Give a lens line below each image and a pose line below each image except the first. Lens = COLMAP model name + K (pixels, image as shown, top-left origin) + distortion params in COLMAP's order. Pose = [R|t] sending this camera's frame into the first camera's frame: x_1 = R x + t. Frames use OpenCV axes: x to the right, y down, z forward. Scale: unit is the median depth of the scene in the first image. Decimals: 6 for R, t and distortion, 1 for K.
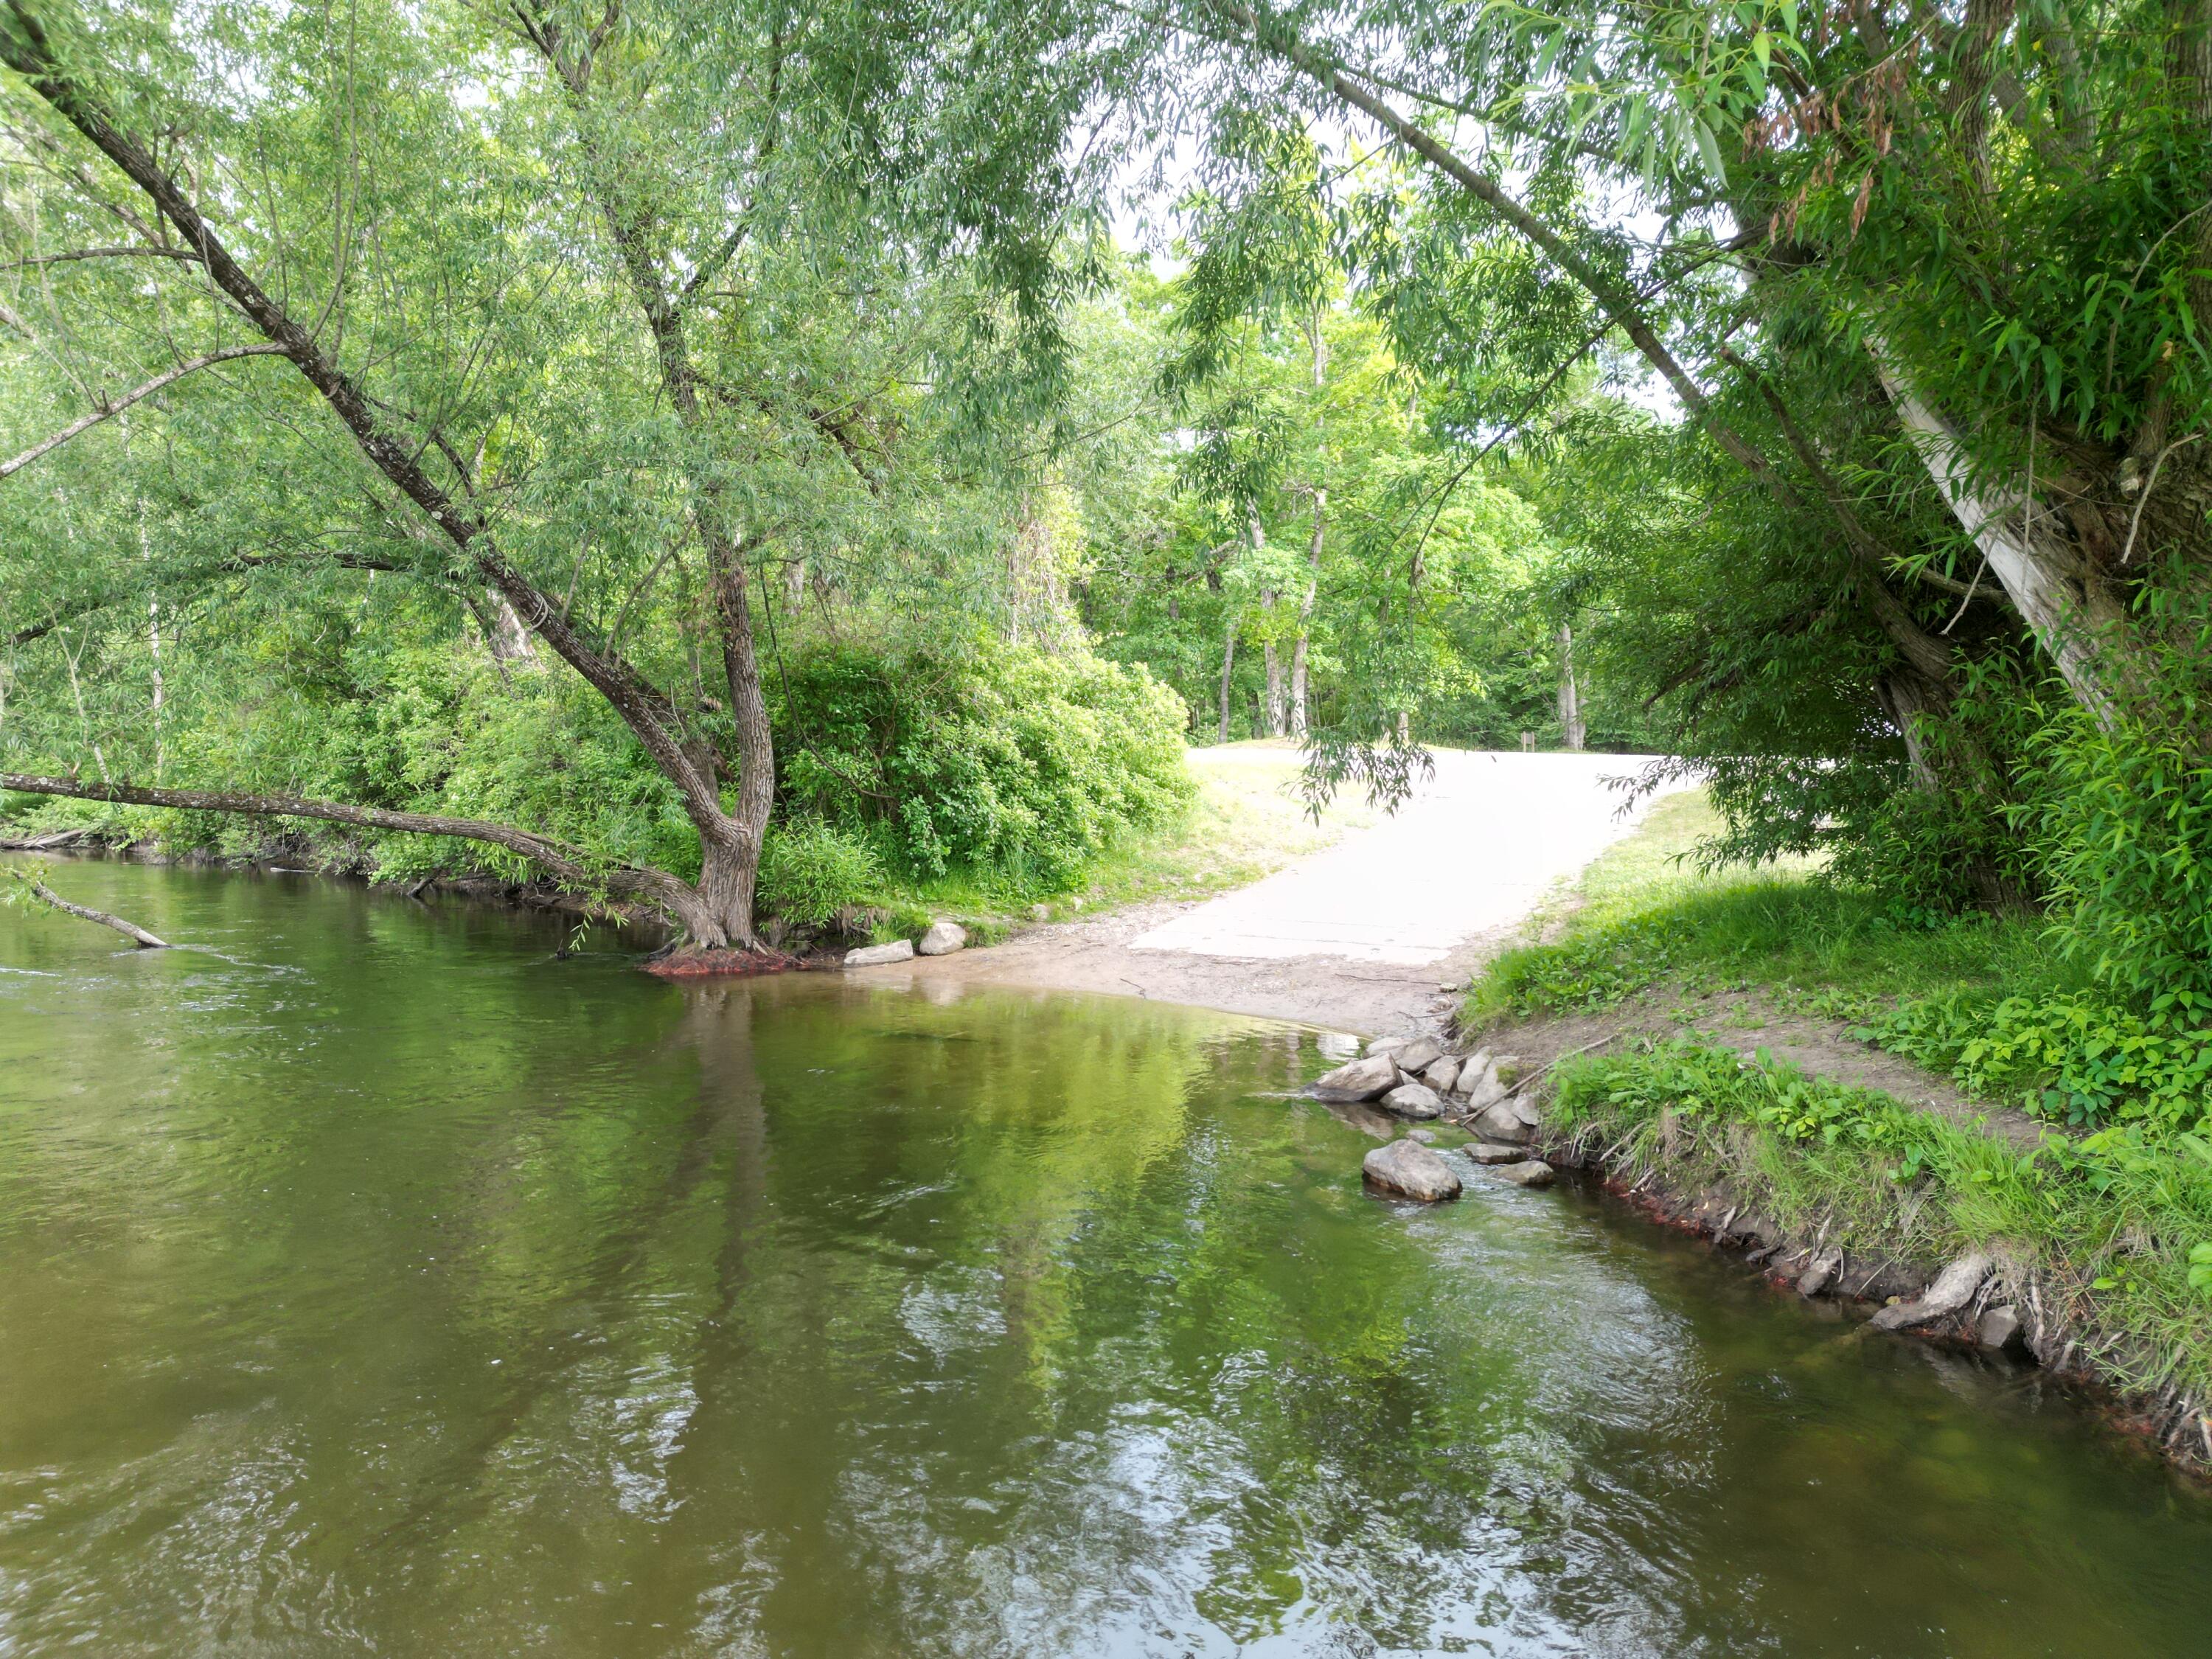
lens RADIAL K [[1563.3, 0, 1108.9], [0, 1563.3, 821.9], [0, 0, 1]] dist [0.049807, -0.047468]
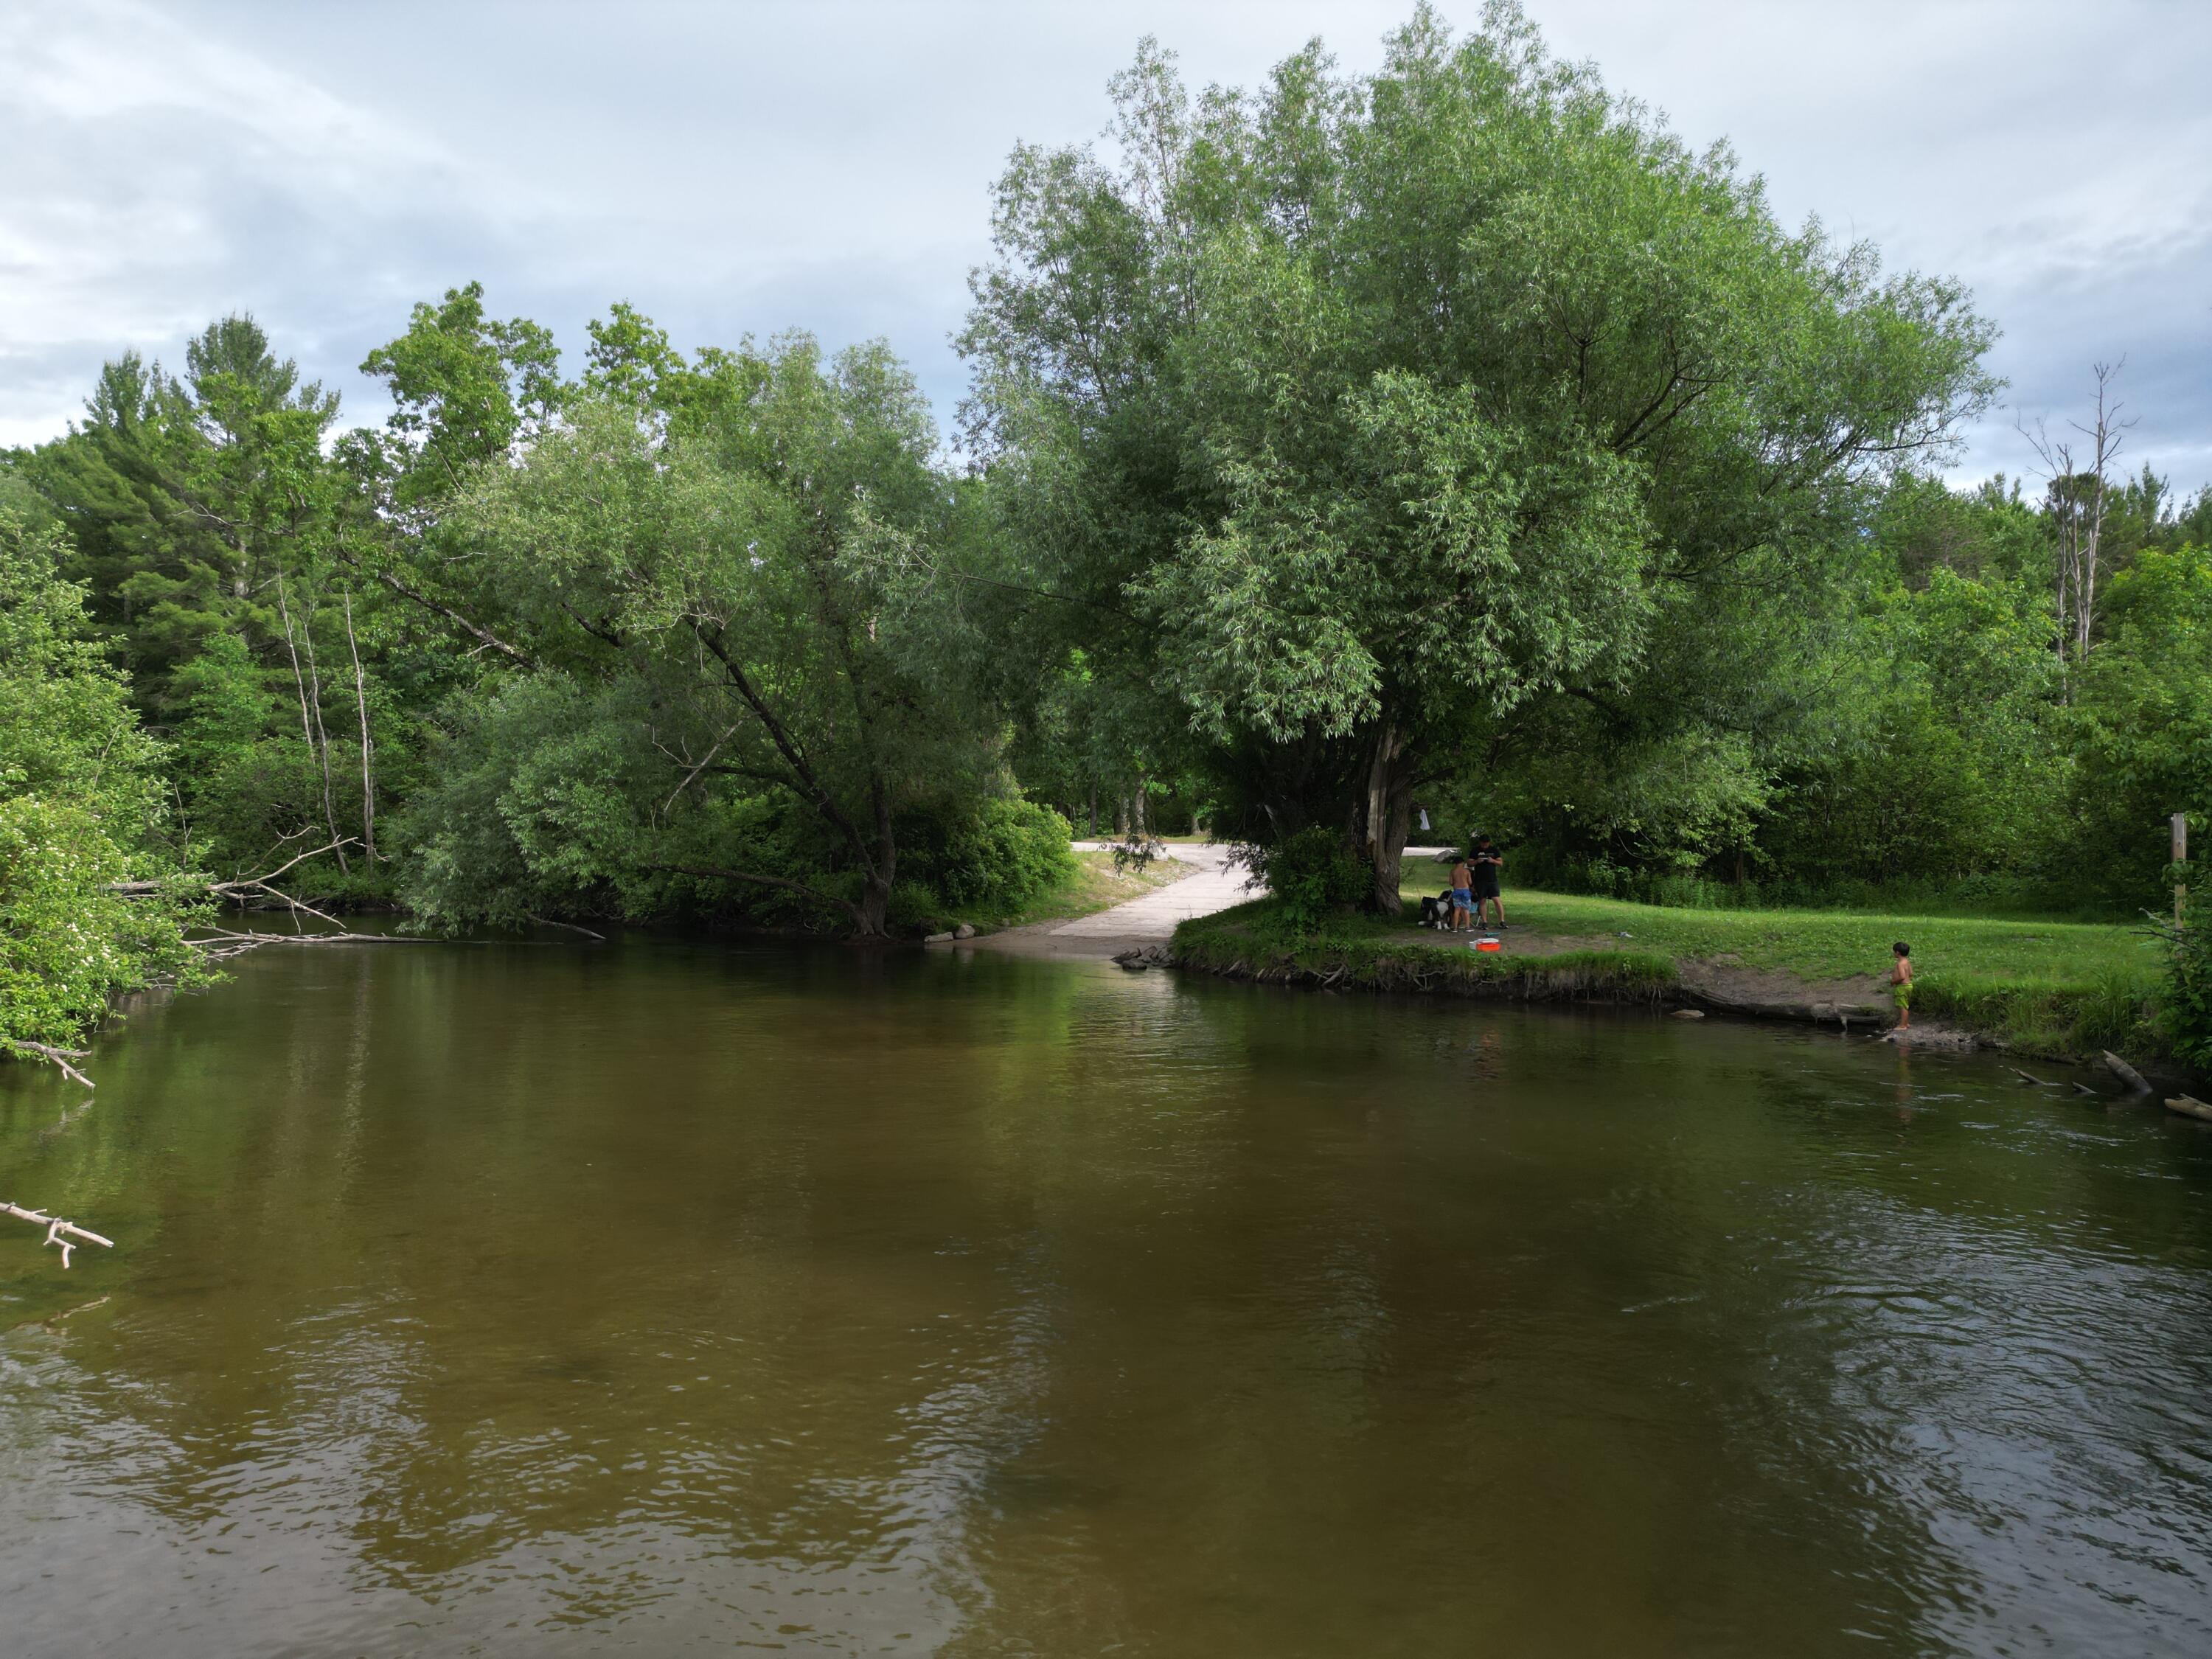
lens RADIAL K [[1563.3, 0, 1105.6], [0, 1563.3, 827.9], [0, 0, 1]] dist [0.049807, -0.047468]
pose [[0.996900, -0.000376, 0.078675, -0.078292], [0.004223, 0.998803, -0.048740, 0.034076], [-0.078562, 0.048921, 0.995708, -1.220119]]
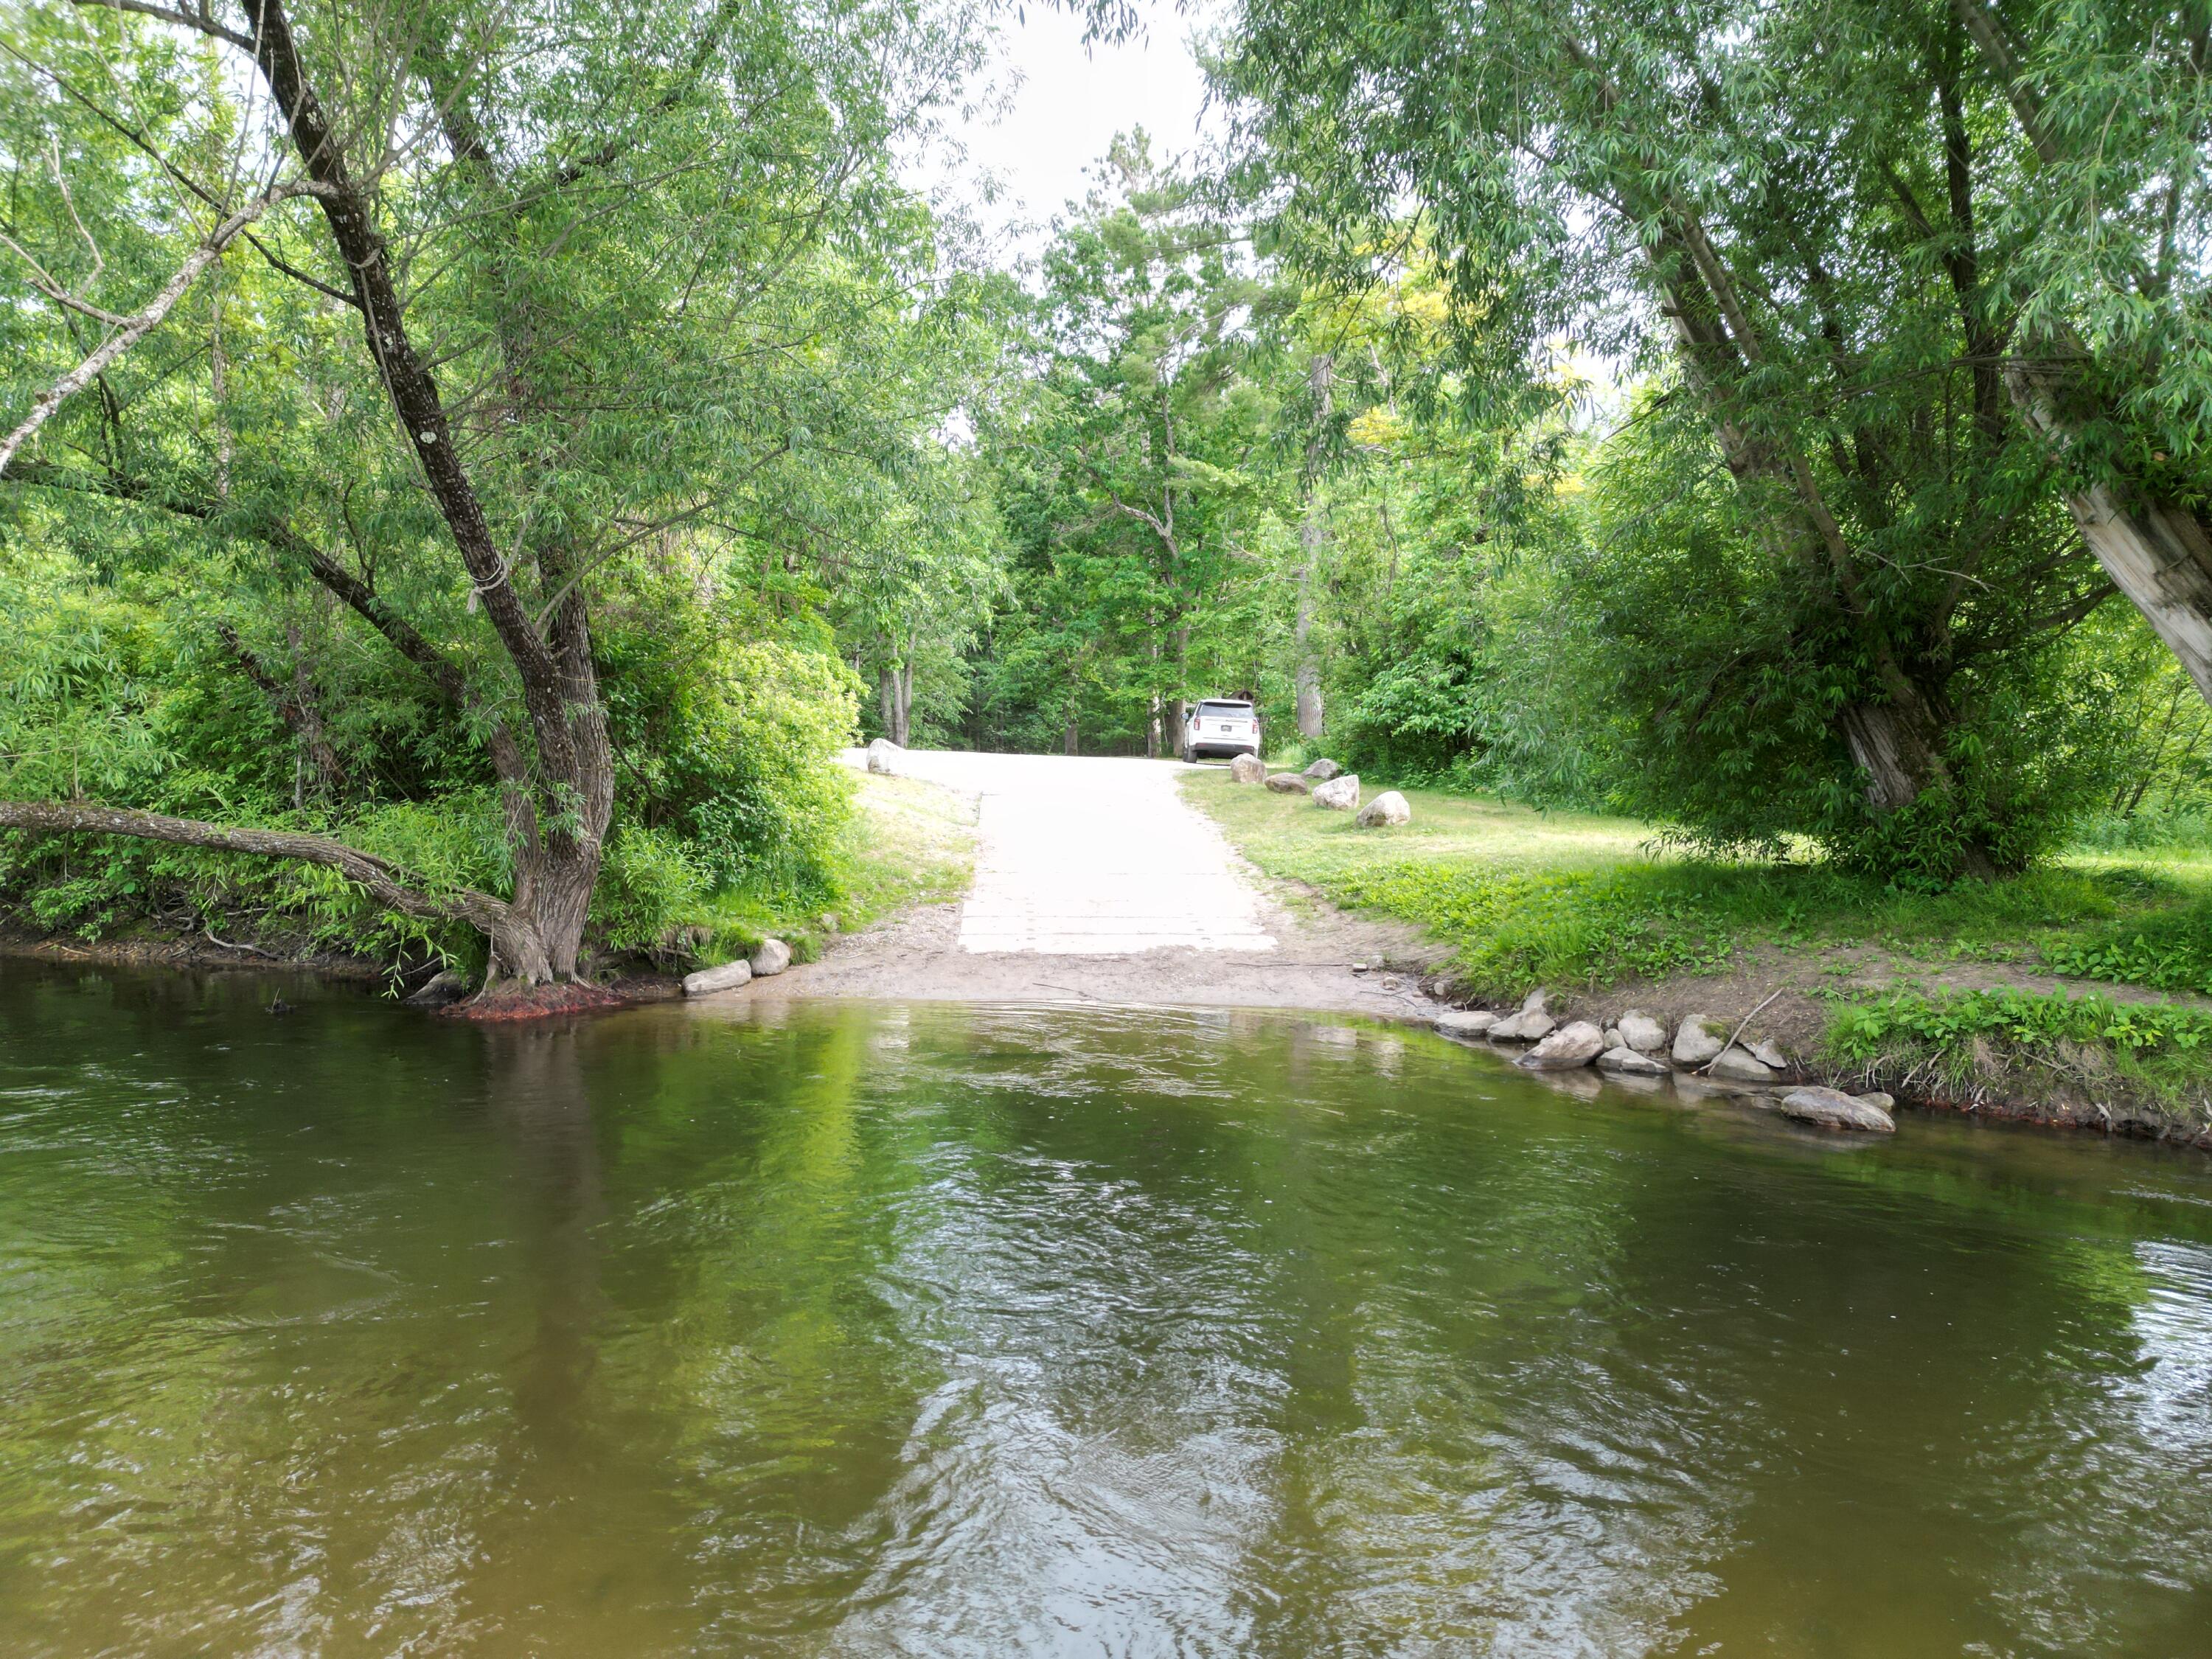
lens RADIAL K [[1563.3, 0, 1110.2], [0, 1563.3, 827.5], [0, 0, 1]] dist [0.049807, -0.047468]
pose [[0.853458, -0.019100, 0.520811, -0.388540], [0.017012, 0.999817, 0.008789, -0.003843], [-0.520883, 0.001359, 0.853627, 0.125253]]
